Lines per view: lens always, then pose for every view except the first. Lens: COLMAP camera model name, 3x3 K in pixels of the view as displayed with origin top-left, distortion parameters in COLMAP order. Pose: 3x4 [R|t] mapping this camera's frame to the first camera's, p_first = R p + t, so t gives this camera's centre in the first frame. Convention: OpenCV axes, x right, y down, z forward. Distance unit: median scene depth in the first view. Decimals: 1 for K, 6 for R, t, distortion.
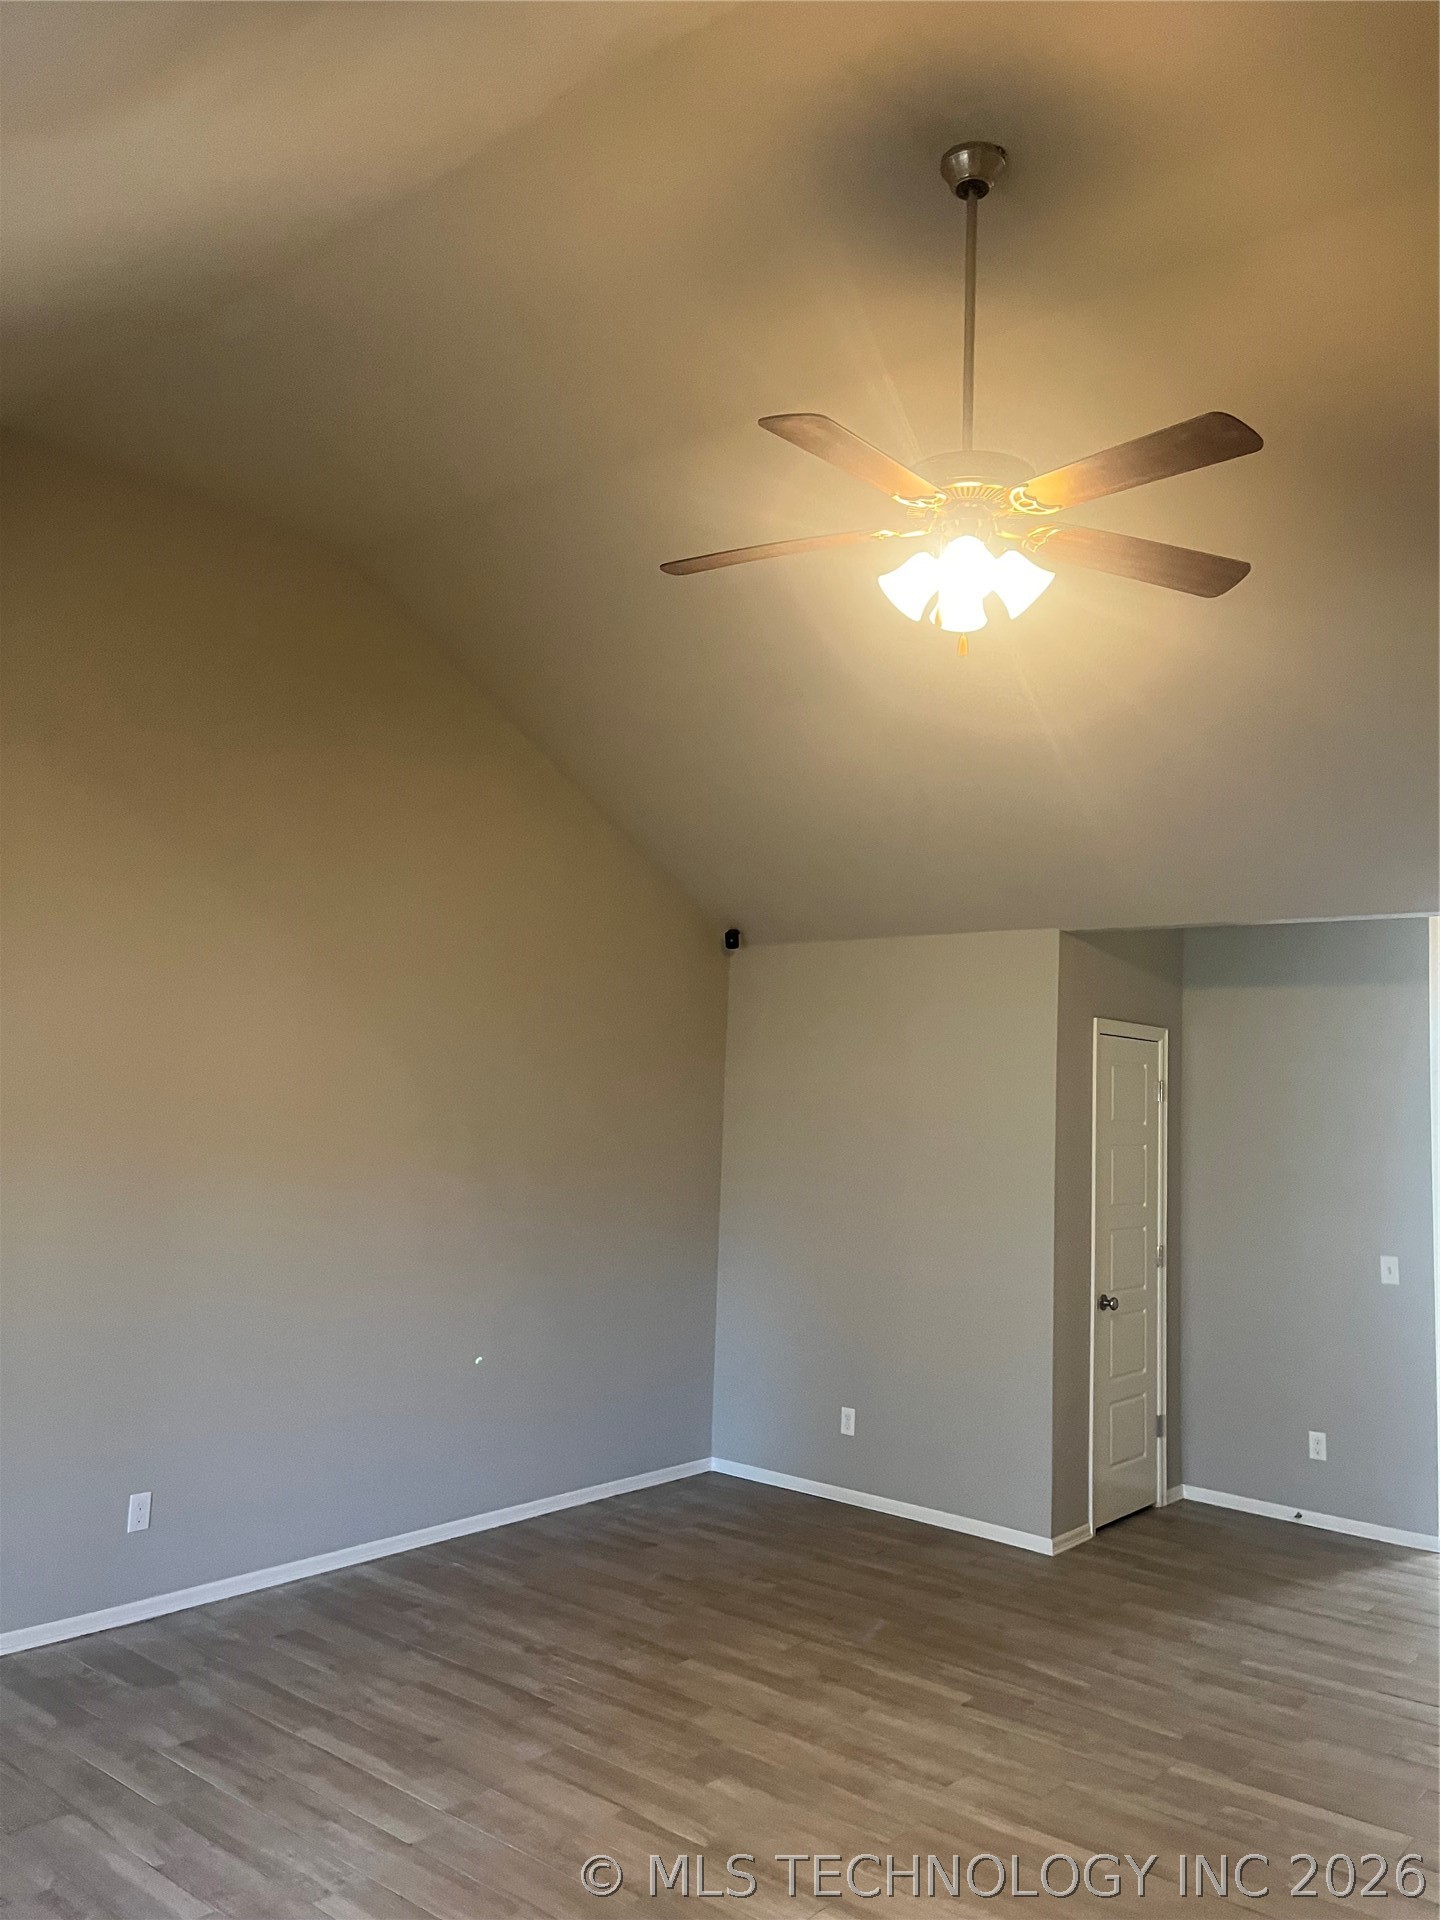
lens RADIAL K [[1450.4, 0, 746.2], [0, 1450.4, 958.0], [0, 0, 1]] dist [0.053743, -0.089234]
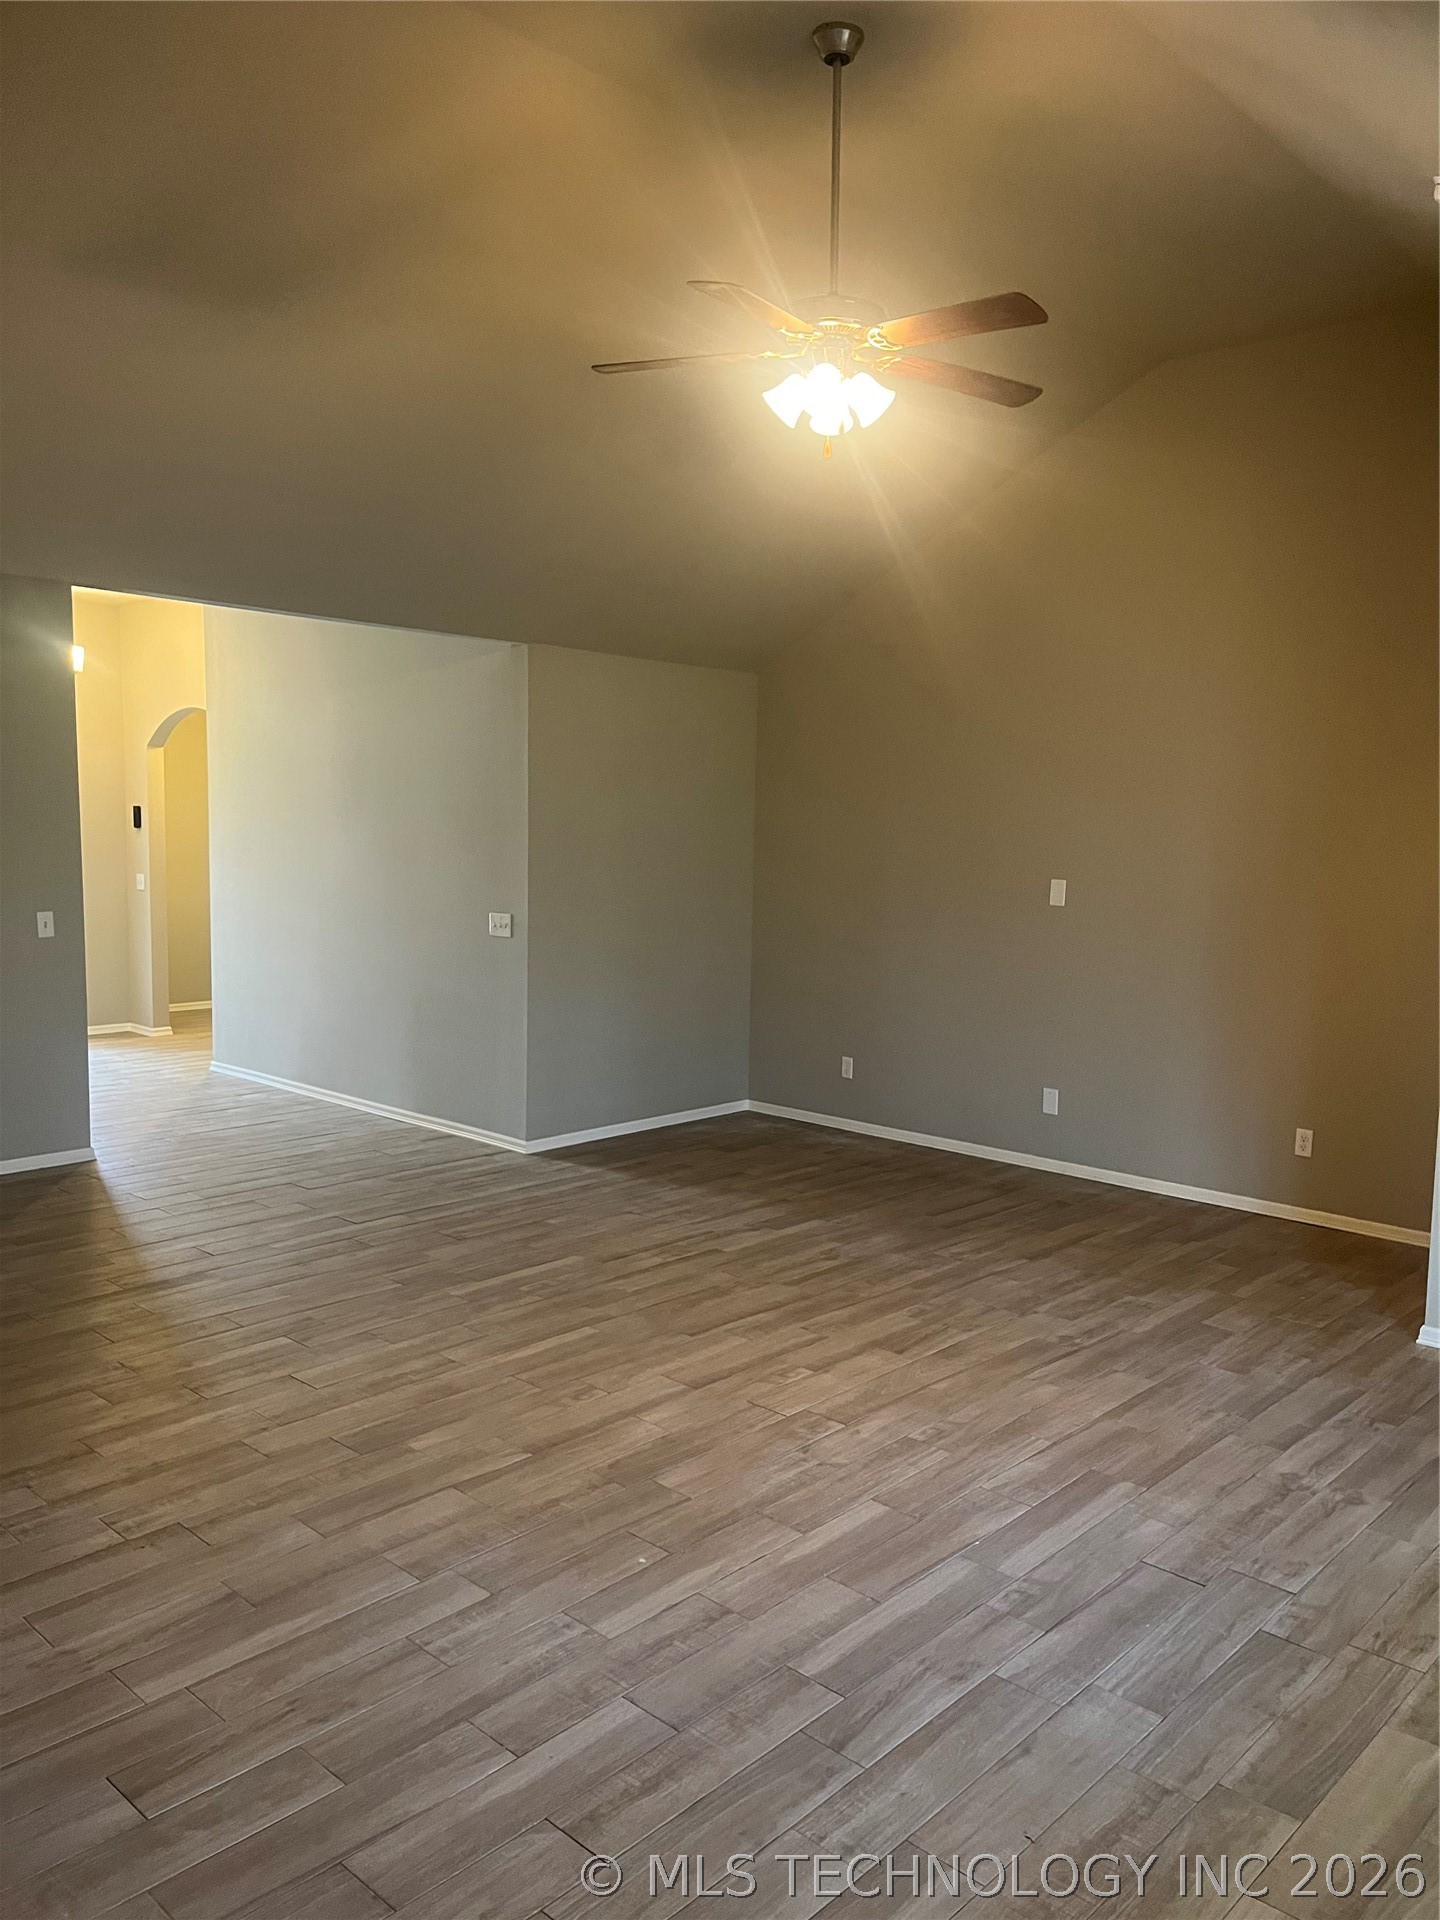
lens RADIAL K [[1450.4, 0, 746.2], [0, 1450.4, 958.0], [0, 0, 1]] dist [0.053743, -0.089234]
pose [[0.058184, -0.134029, 0.989268, -0.970553], [-0.107175, 0.984381, 0.139671, 0.062445], [-0.992536, -0.114151, 0.042911, 0.766412]]
